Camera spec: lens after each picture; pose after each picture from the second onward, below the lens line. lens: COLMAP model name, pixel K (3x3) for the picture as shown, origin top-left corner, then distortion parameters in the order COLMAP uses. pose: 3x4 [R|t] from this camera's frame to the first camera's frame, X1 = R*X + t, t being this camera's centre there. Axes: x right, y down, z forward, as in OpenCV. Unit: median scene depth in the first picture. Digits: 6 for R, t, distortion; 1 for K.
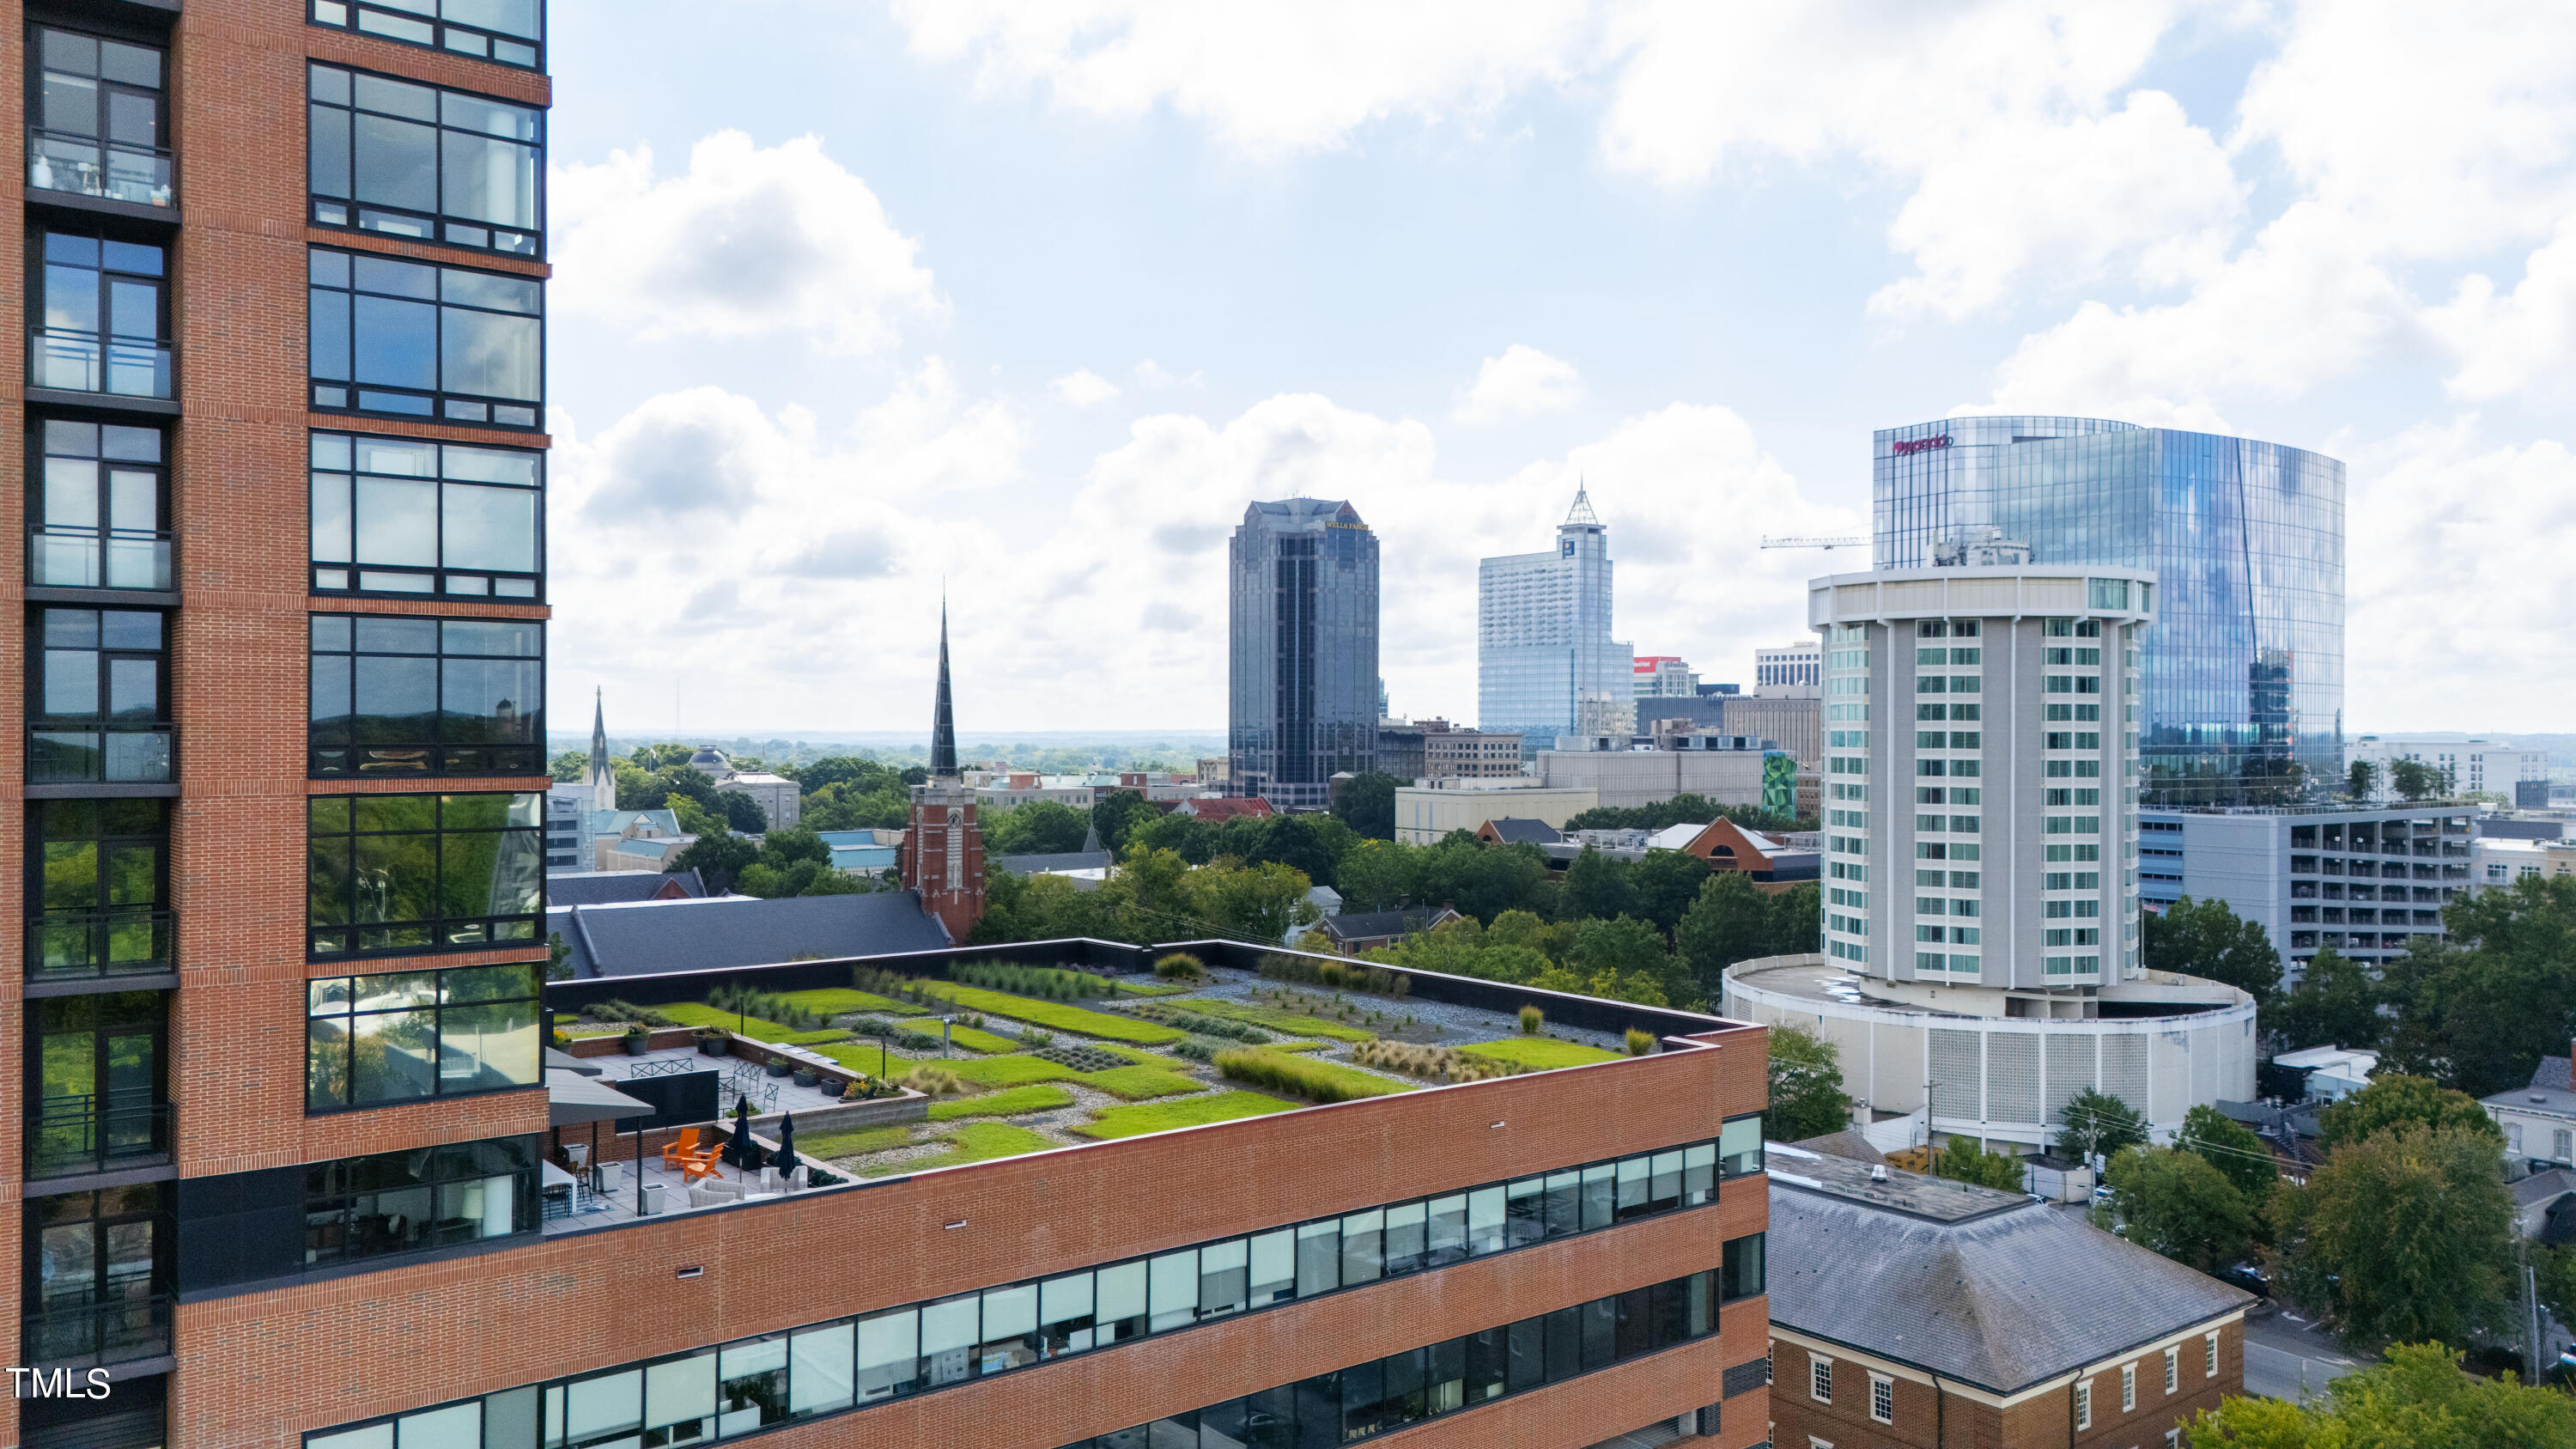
lens RADIAL K [[1861.4, 0, 1272.3], [0, 1861.4, 739.4], [0, 0, 1]] dist [0.072555, -0.092740]
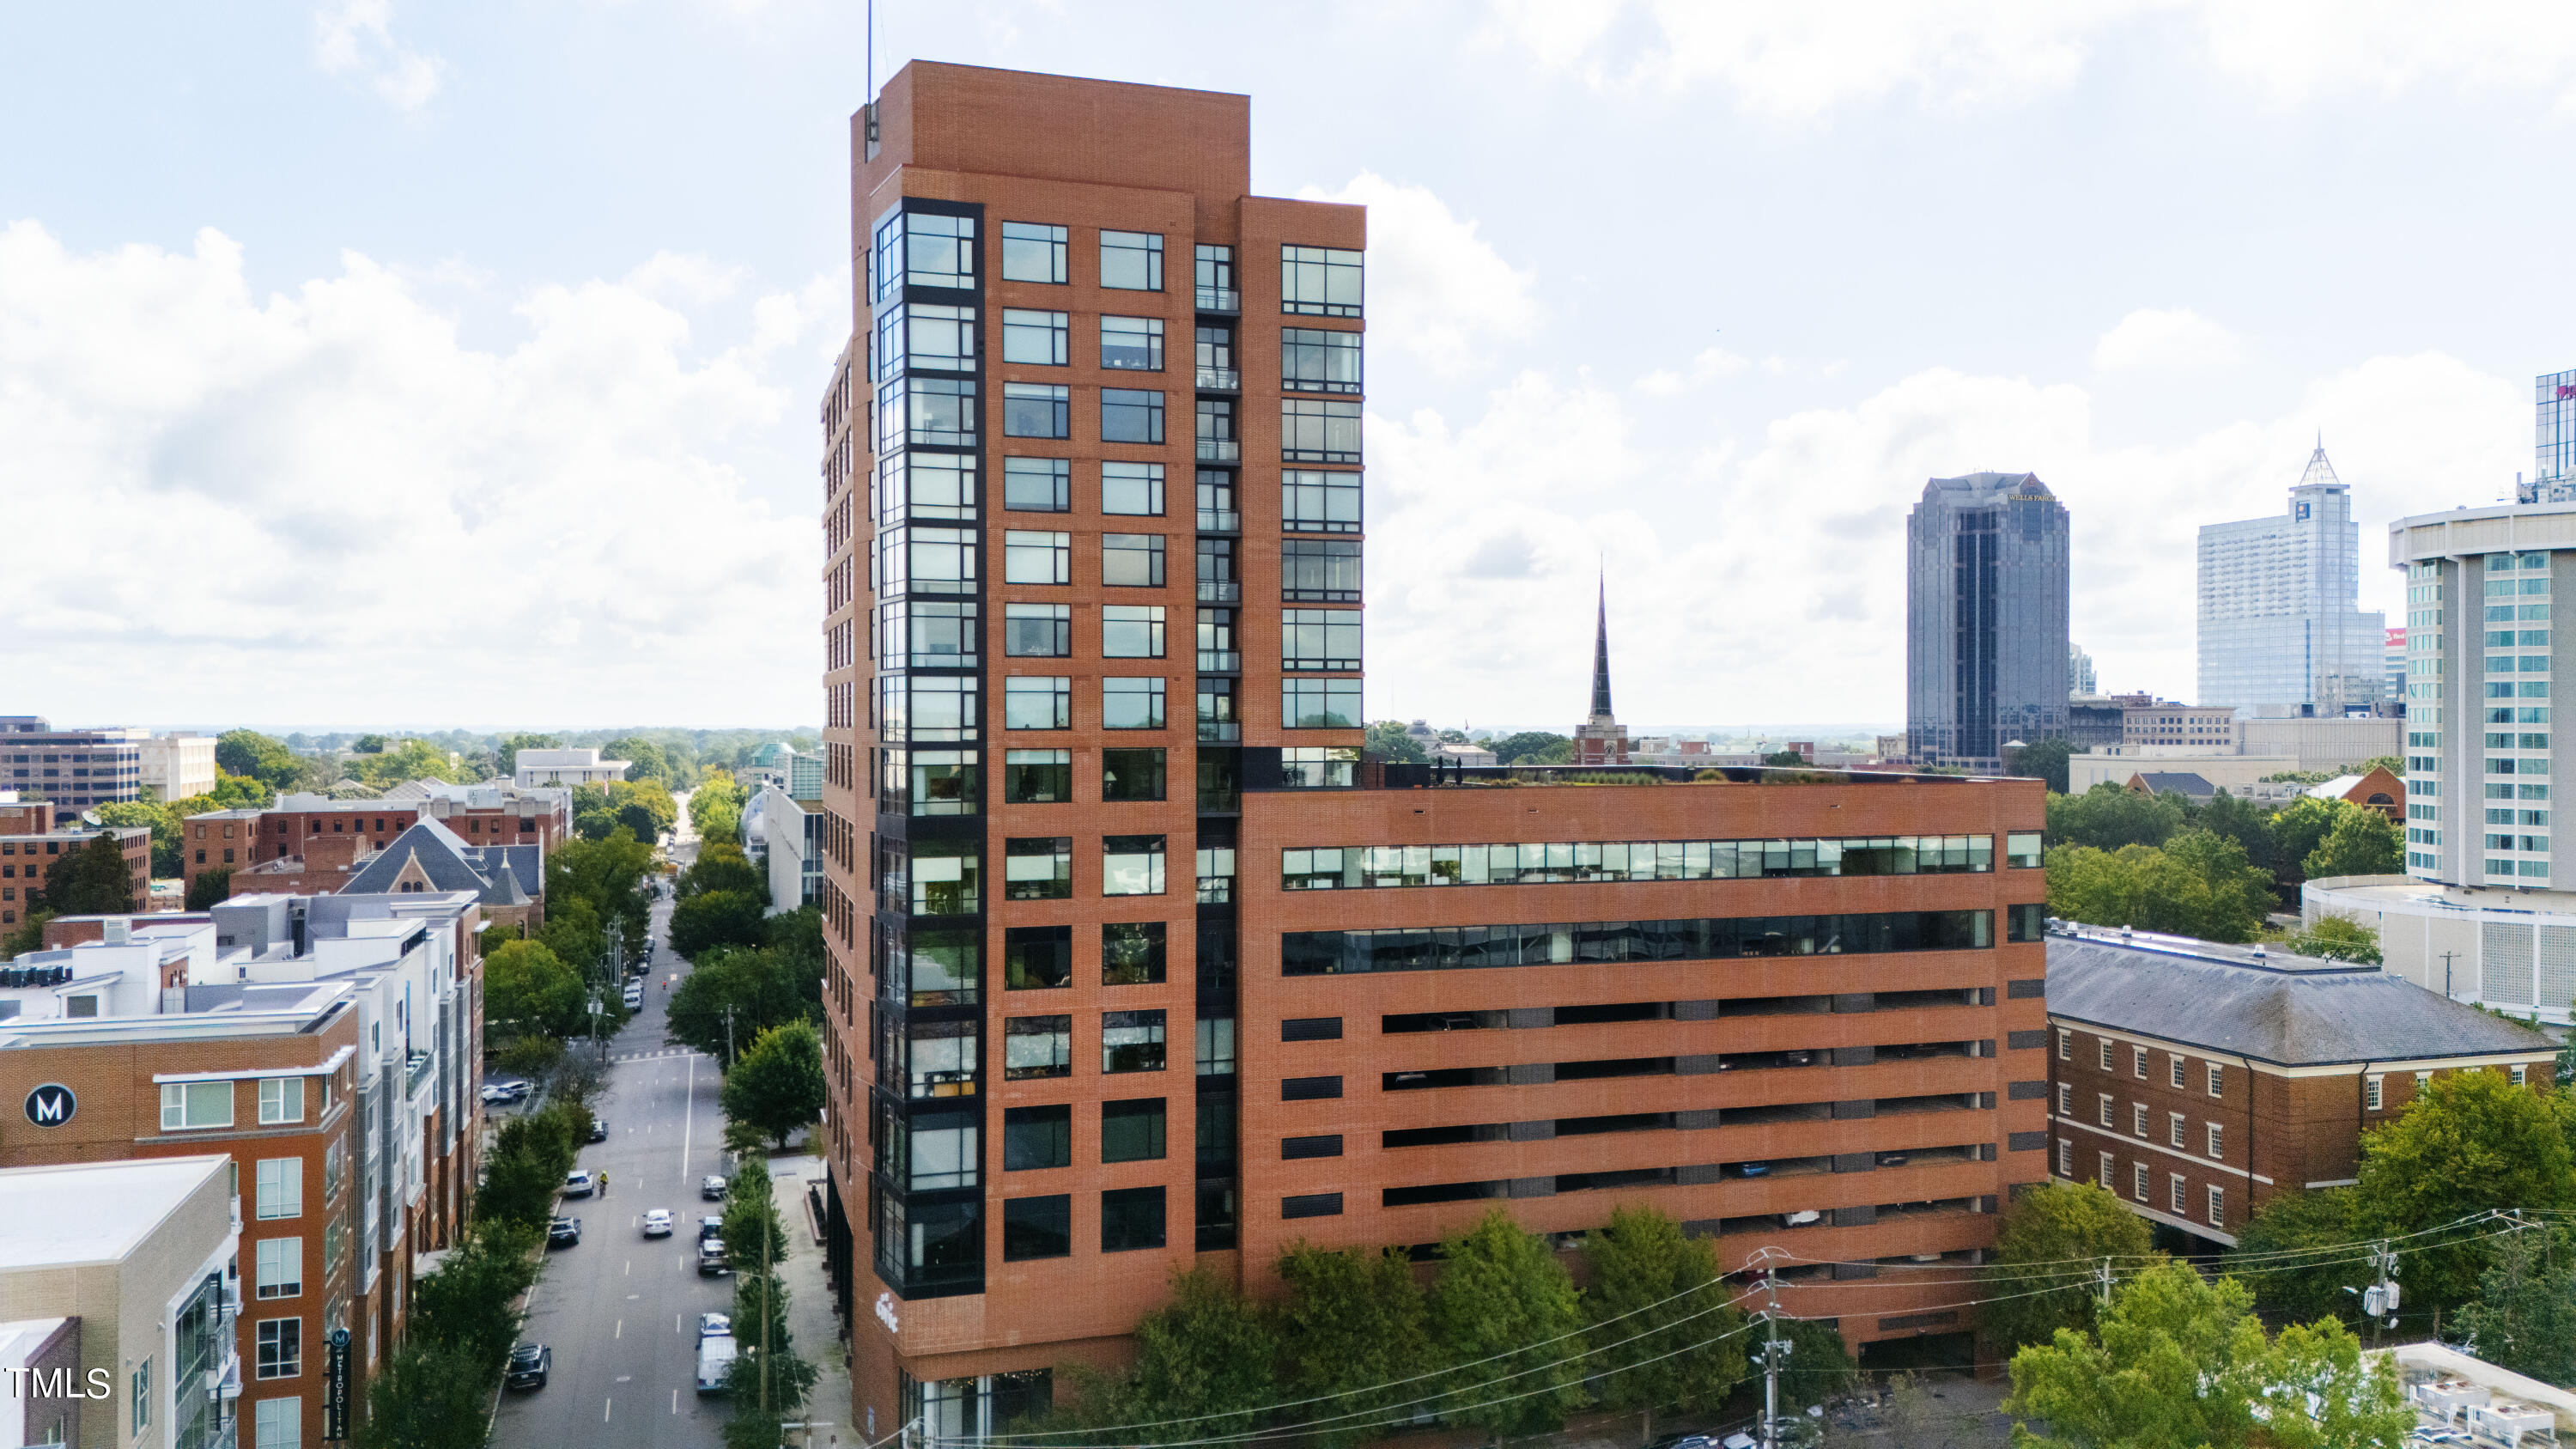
lens RADIAL K [[1861.4, 0, 1272.3], [0, 1861.4, 739.4], [0, 0, 1]] dist [0.072555, -0.092740]
pose [[0.932421, -0.001345, -0.361372, 0.077341], [0.001880, 0.999998, 0.001129, 0.039042], [0.361369, -0.001732, 0.932421, -0.265694]]
